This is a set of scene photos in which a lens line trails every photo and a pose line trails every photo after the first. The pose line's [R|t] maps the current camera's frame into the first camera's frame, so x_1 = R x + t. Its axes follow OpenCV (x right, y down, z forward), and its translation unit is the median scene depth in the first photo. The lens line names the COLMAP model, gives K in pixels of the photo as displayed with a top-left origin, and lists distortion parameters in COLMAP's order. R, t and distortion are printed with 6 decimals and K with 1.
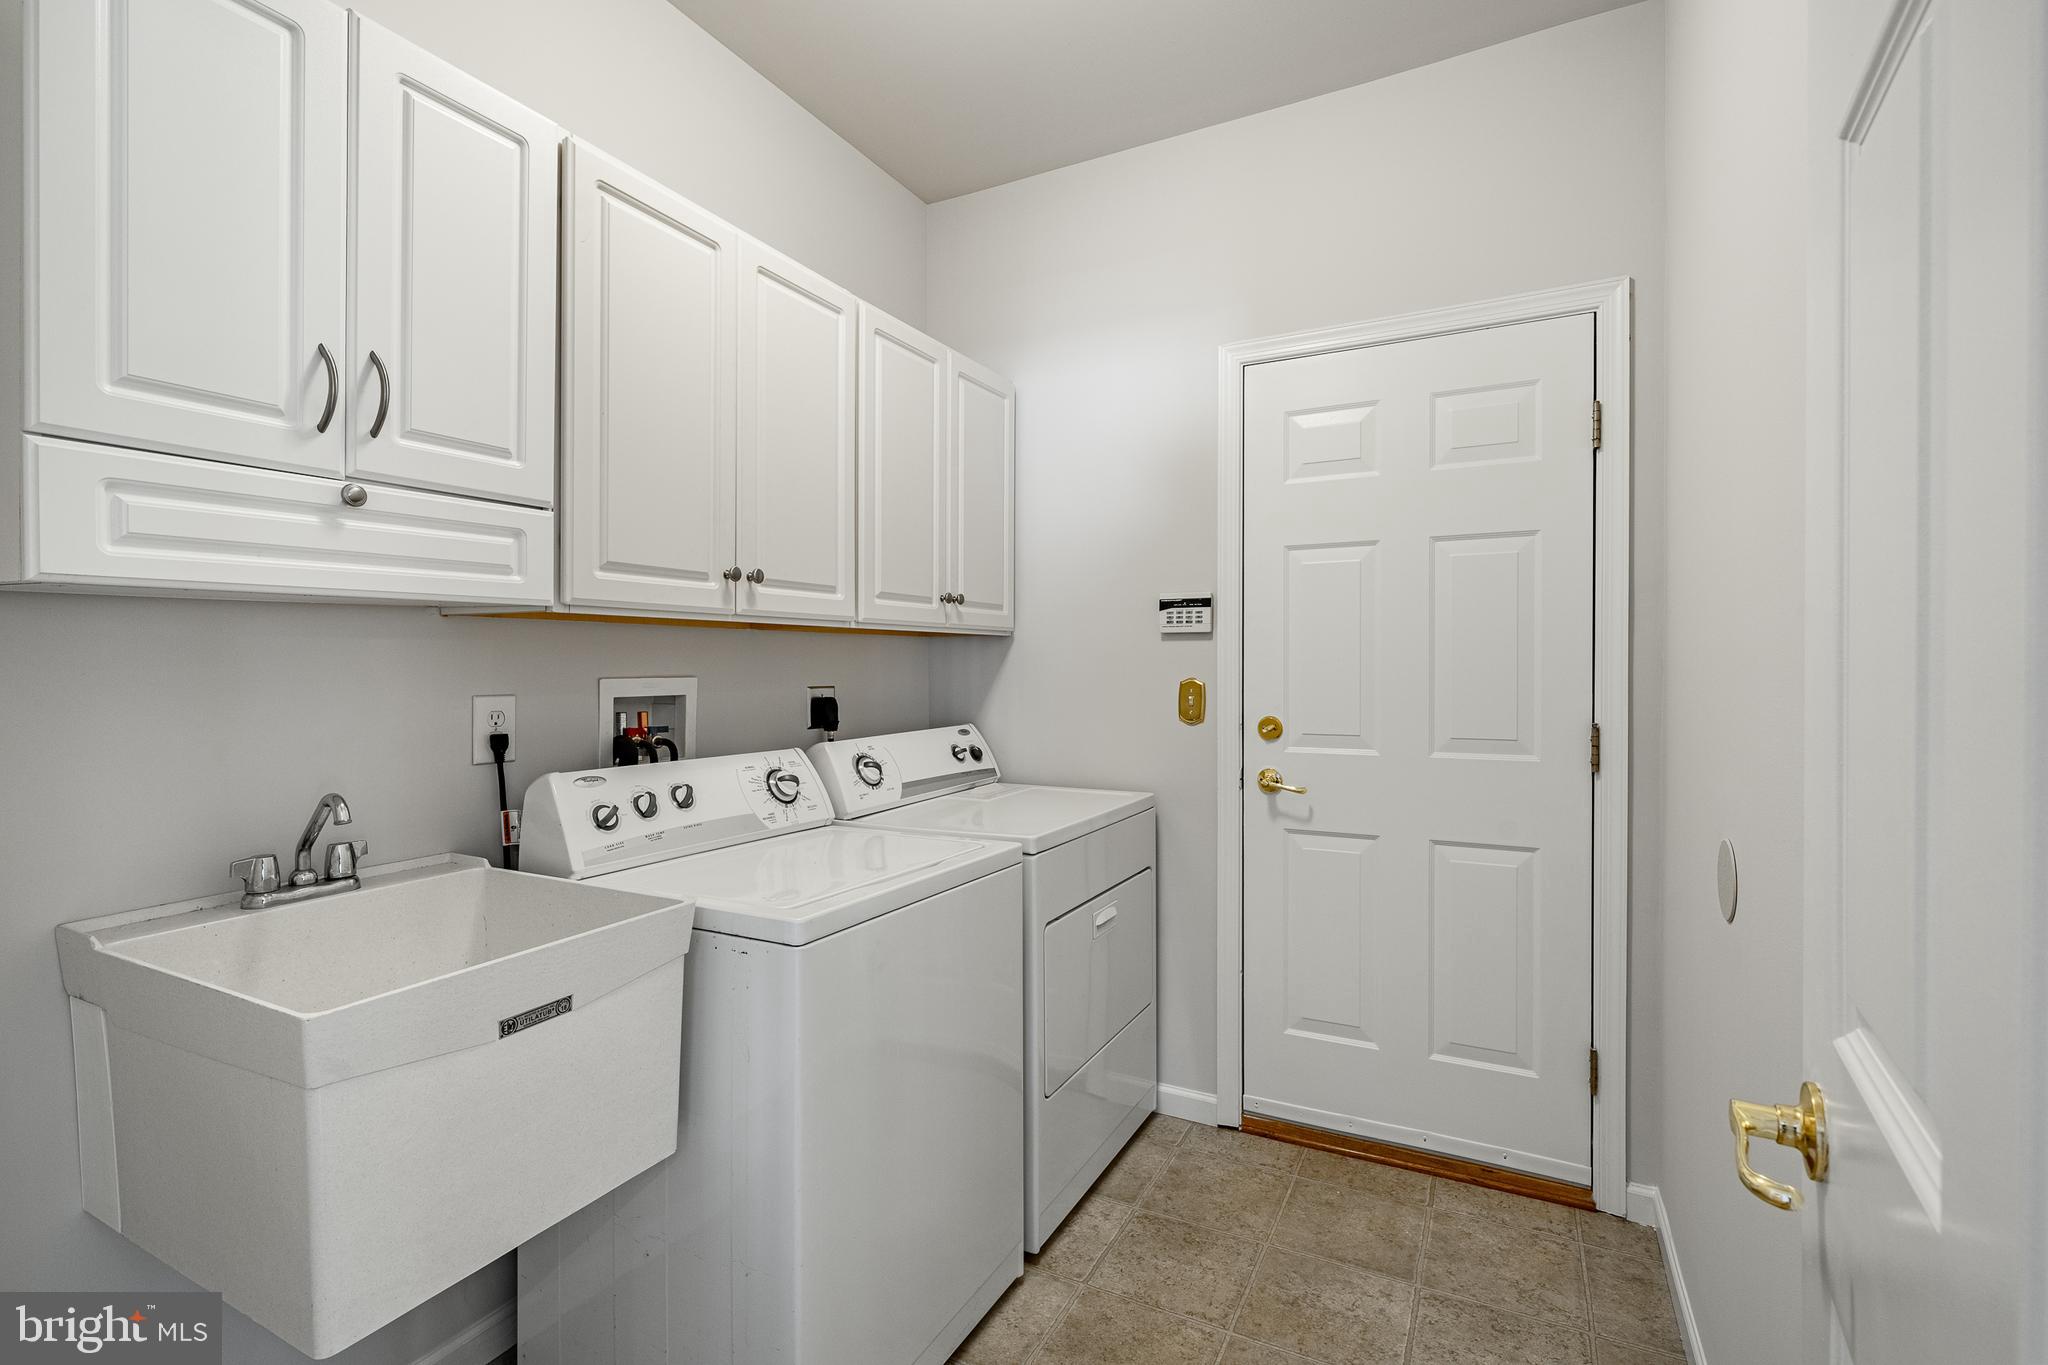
lens RADIAL K [[929.3, 0, 1030.4], [0, 929.3, 667.6], [0, 0, 1]] dist [-0.001333, 0.000944]
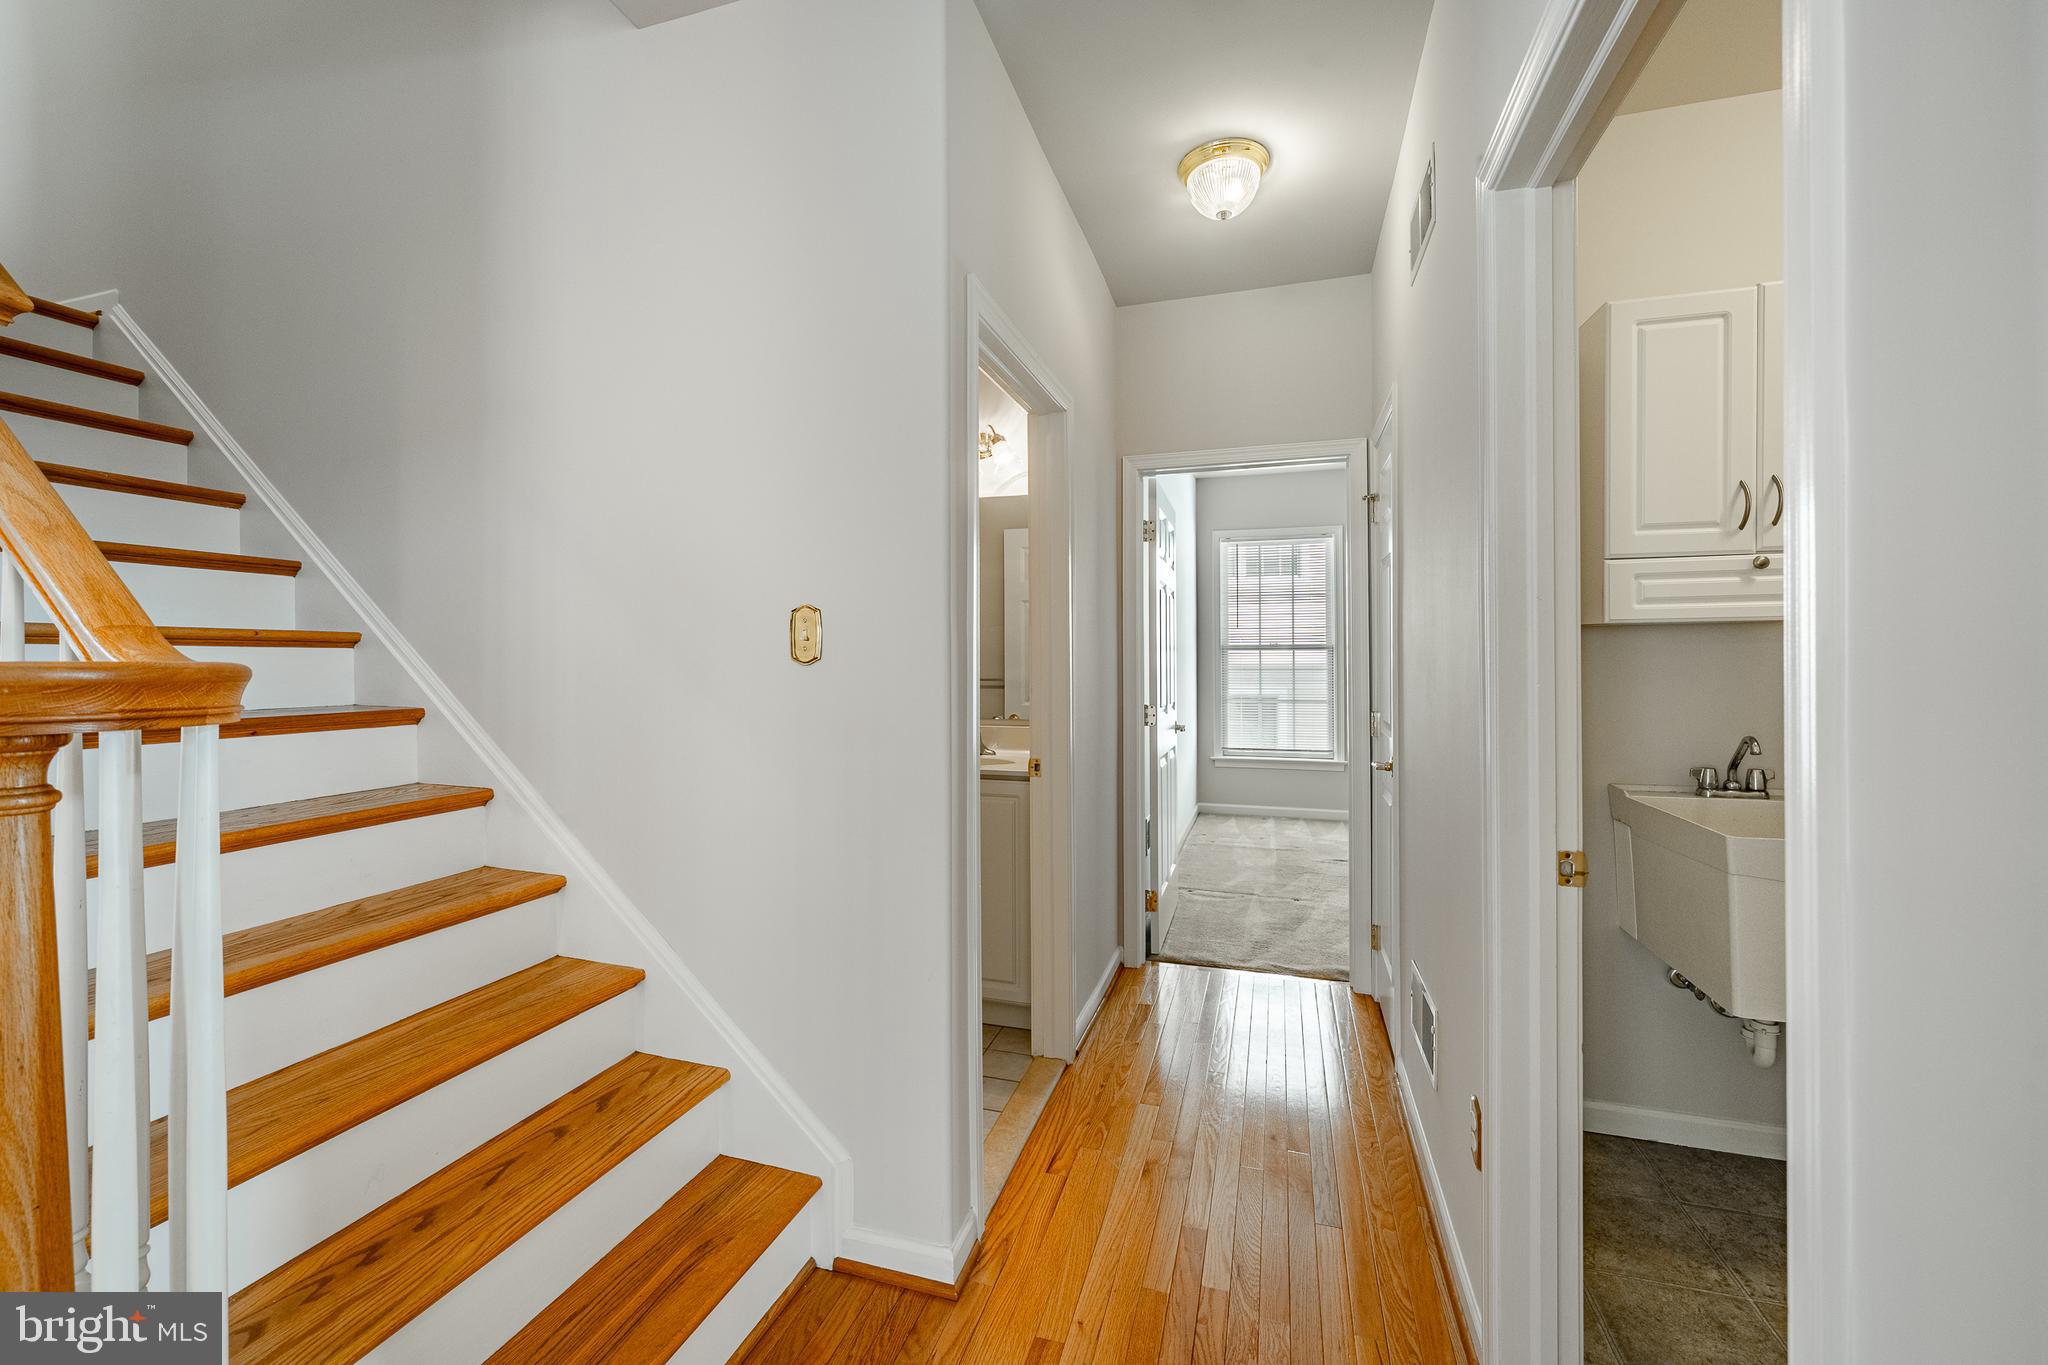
lens RADIAL K [[801.7, 0, 1029.4], [0, 801.7, 668.6], [0, 0, 1]] dist [-0.002507, -0.000952]
pose [[0.171765, 0.005101, -0.985125, 0.500860], [0.000968, 0.999985, 0.005347, 0.004022], [0.985138, -0.001872, 0.171757, -0.593661]]
